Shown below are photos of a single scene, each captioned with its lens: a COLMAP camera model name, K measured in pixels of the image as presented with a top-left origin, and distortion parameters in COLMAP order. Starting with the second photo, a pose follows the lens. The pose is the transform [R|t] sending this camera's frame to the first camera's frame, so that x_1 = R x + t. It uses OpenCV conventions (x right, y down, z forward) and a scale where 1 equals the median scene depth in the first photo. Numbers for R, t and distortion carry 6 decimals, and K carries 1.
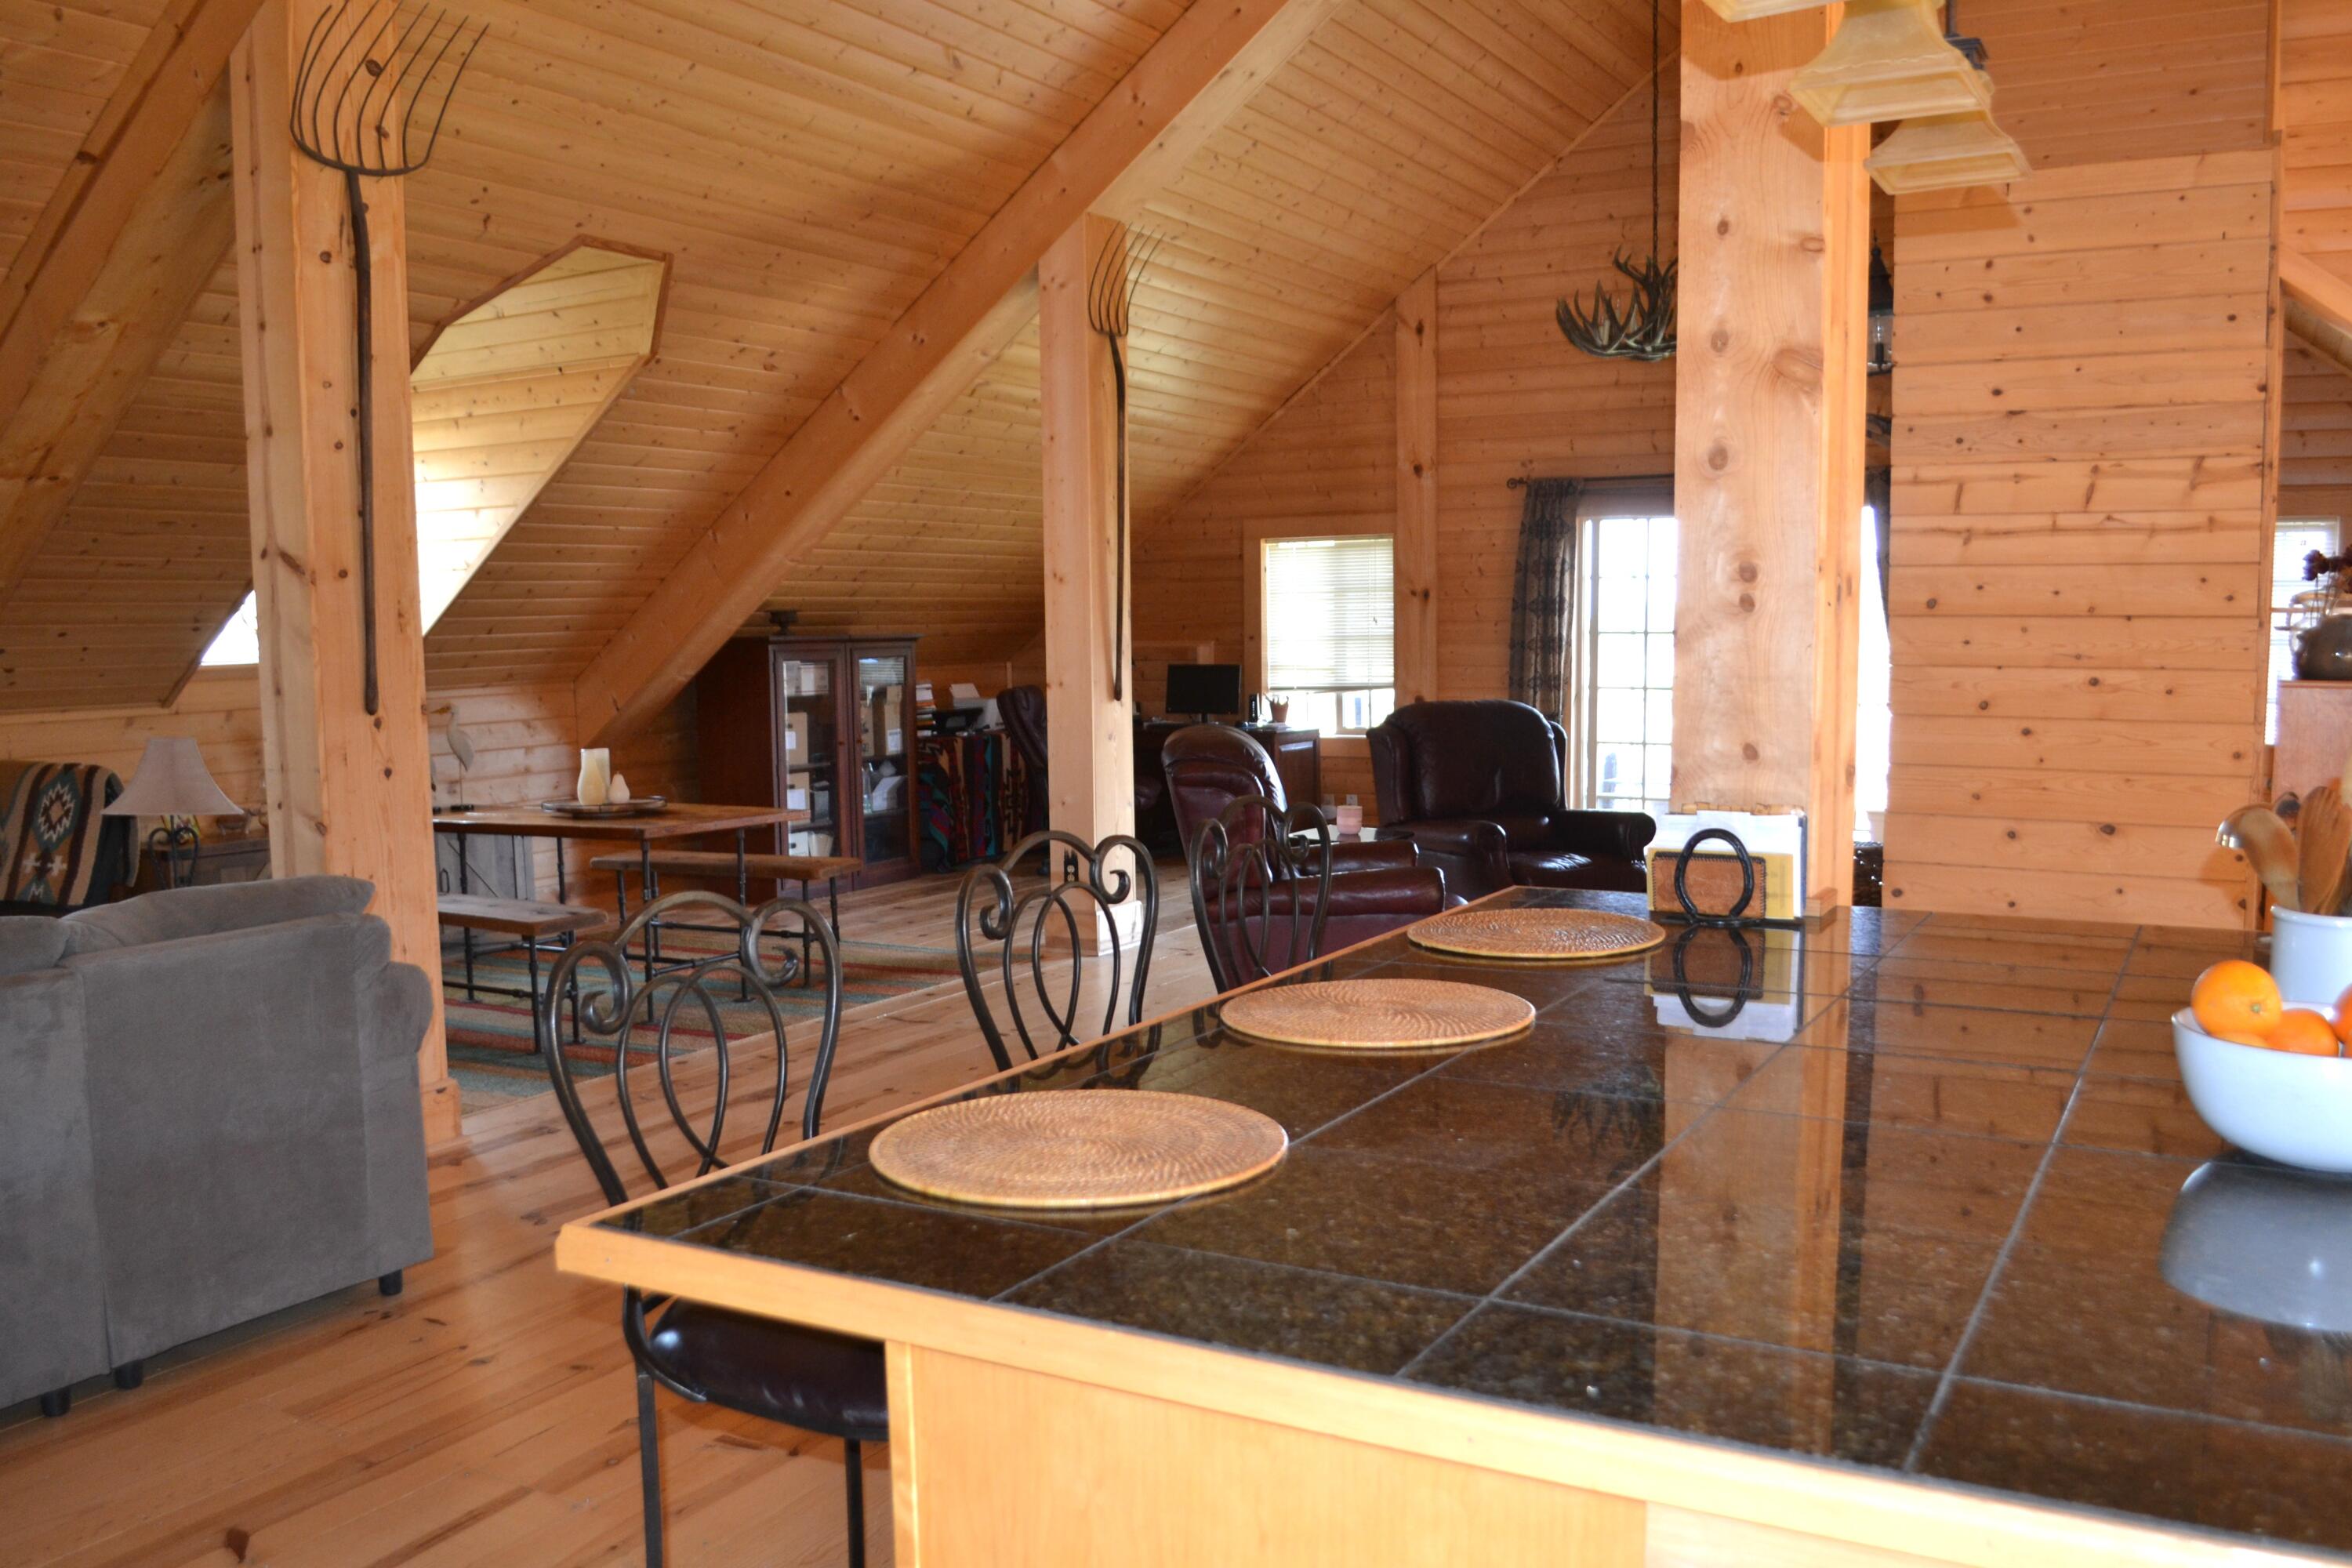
lens RADIAL K [[1942.4, 0, 1176.7], [0, 1942.4, 906.2], [0, 0, 1]] dist [-0.061010, -0.005650]
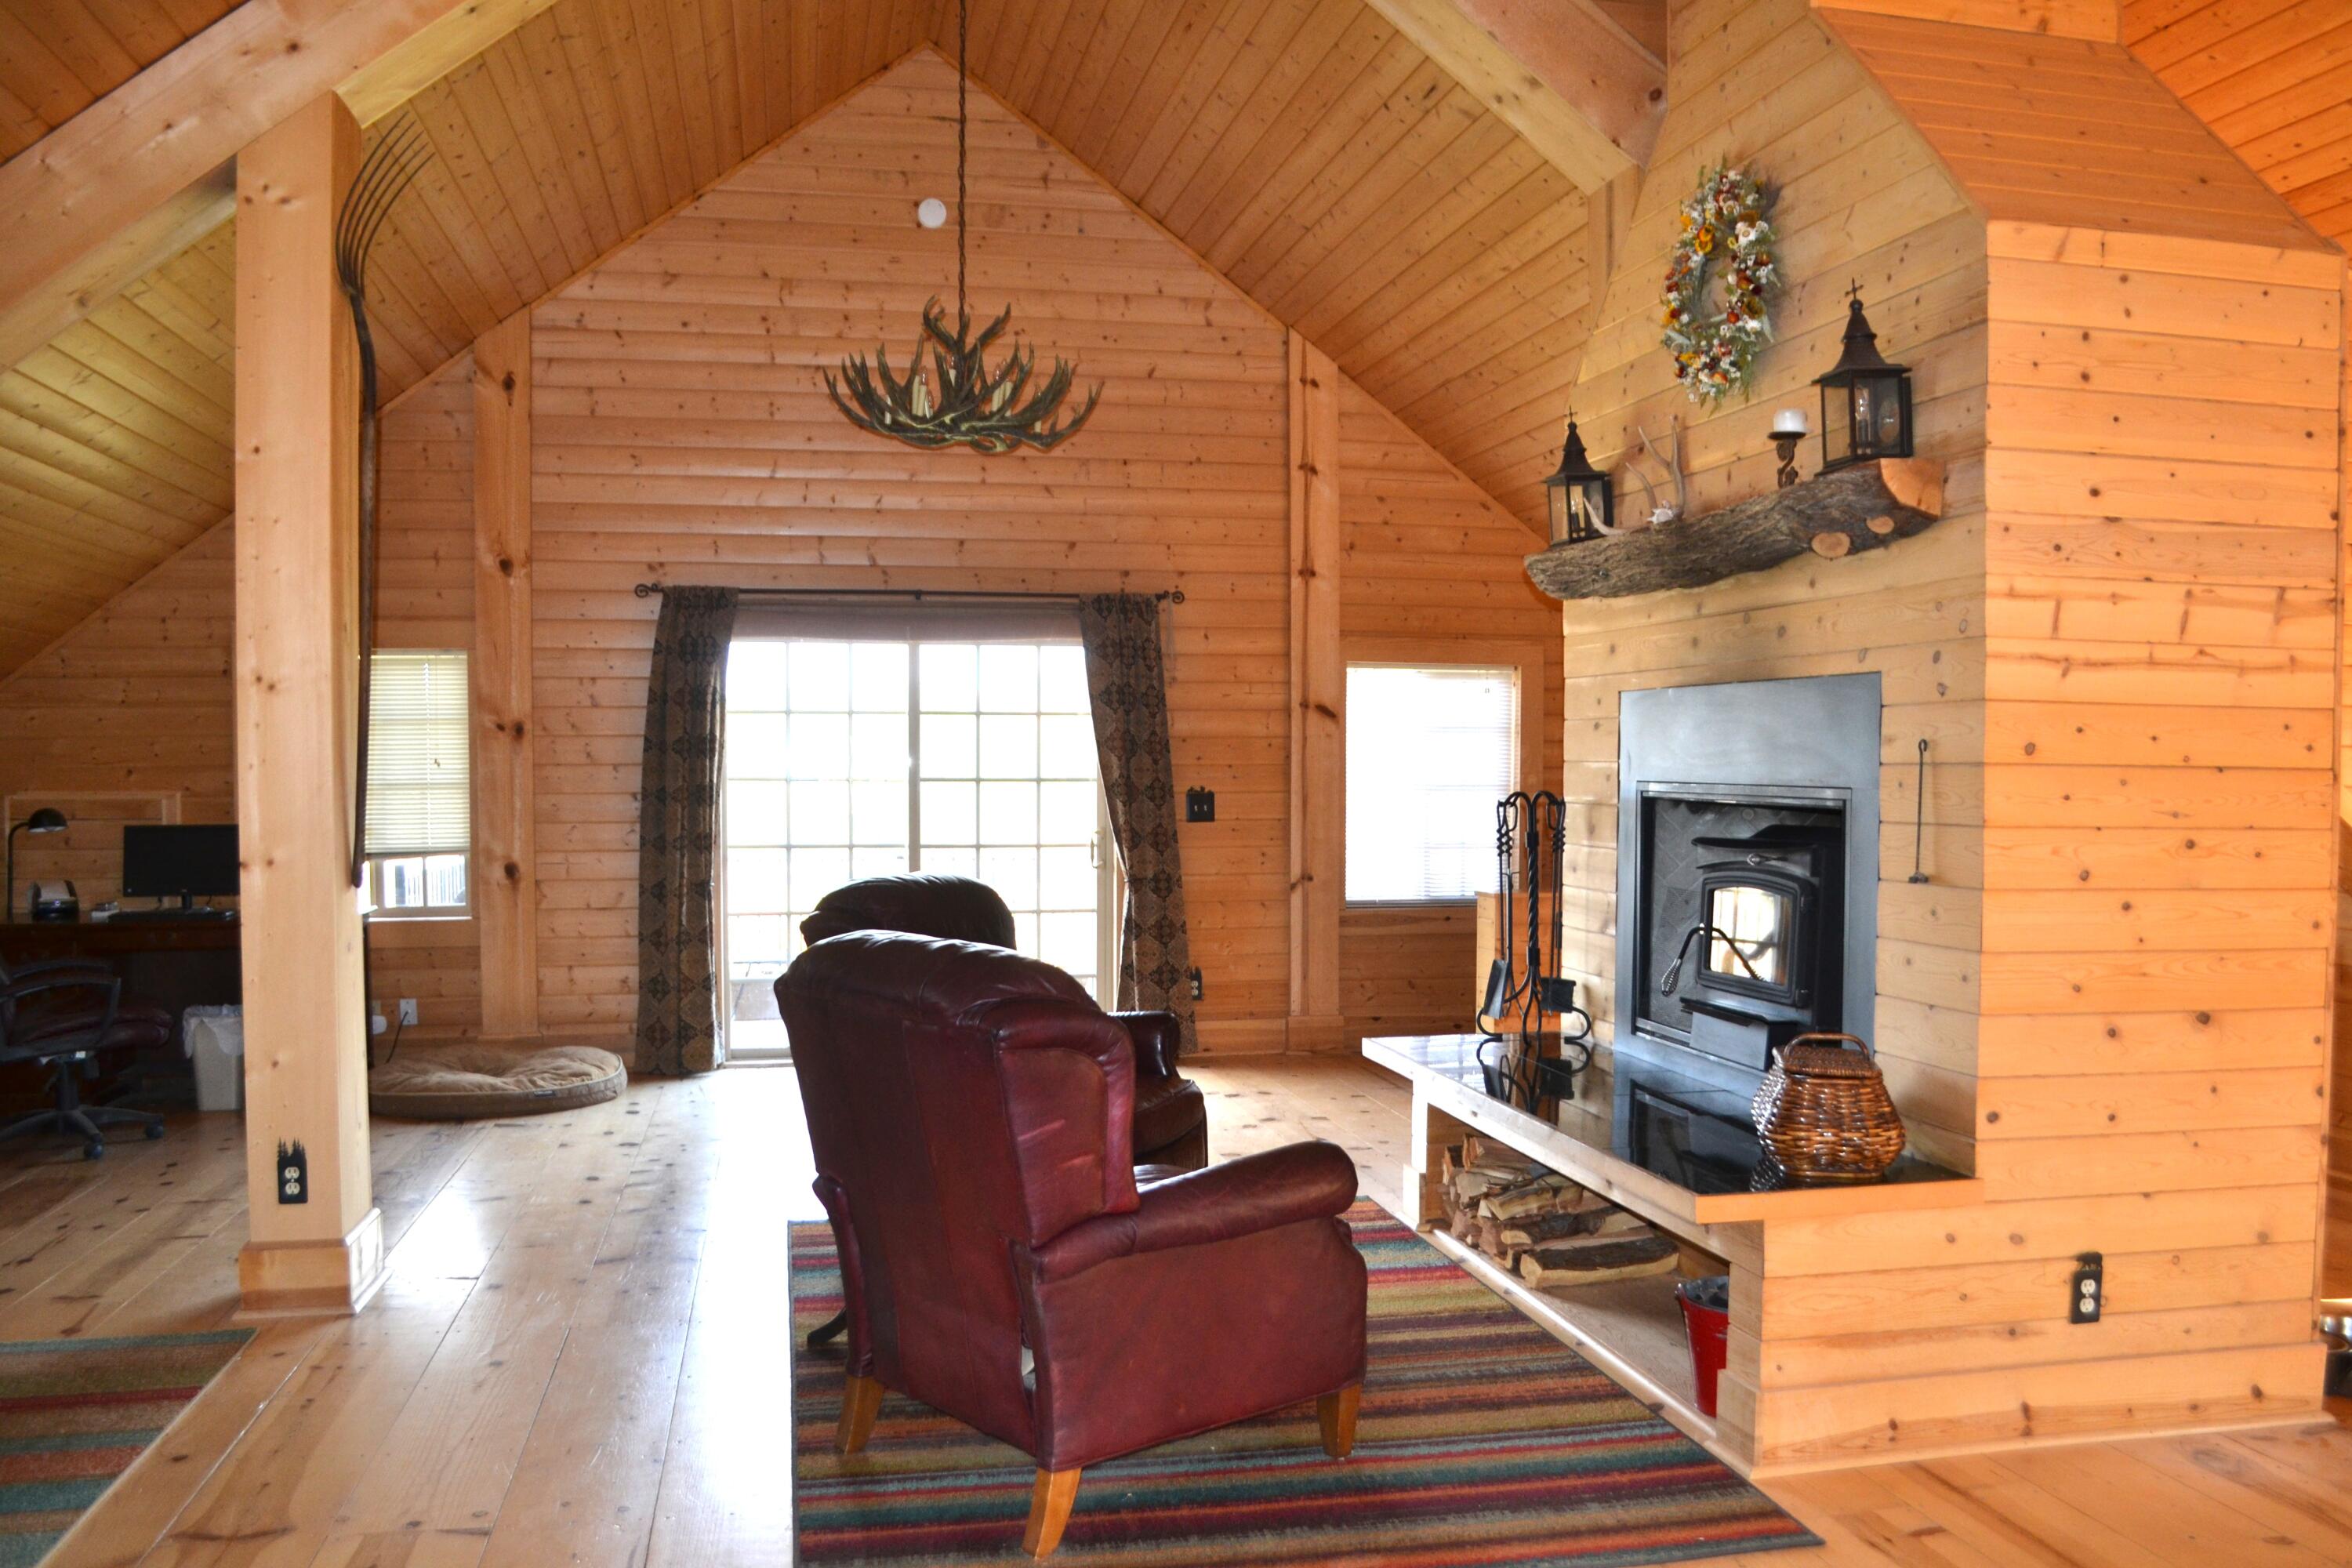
lens RADIAL K [[1901.5, 0, 1172.6], [0, 1901.5, 884.4], [0, 0, 1]] dist [-0.091987, 0.005519]
pose [[0.751204, -0.028100, 0.659472, -0.385117], [0.084574, 0.994956, -0.053942, -0.092222], [-0.654629, 0.096296, 0.749792, 0.673228]]
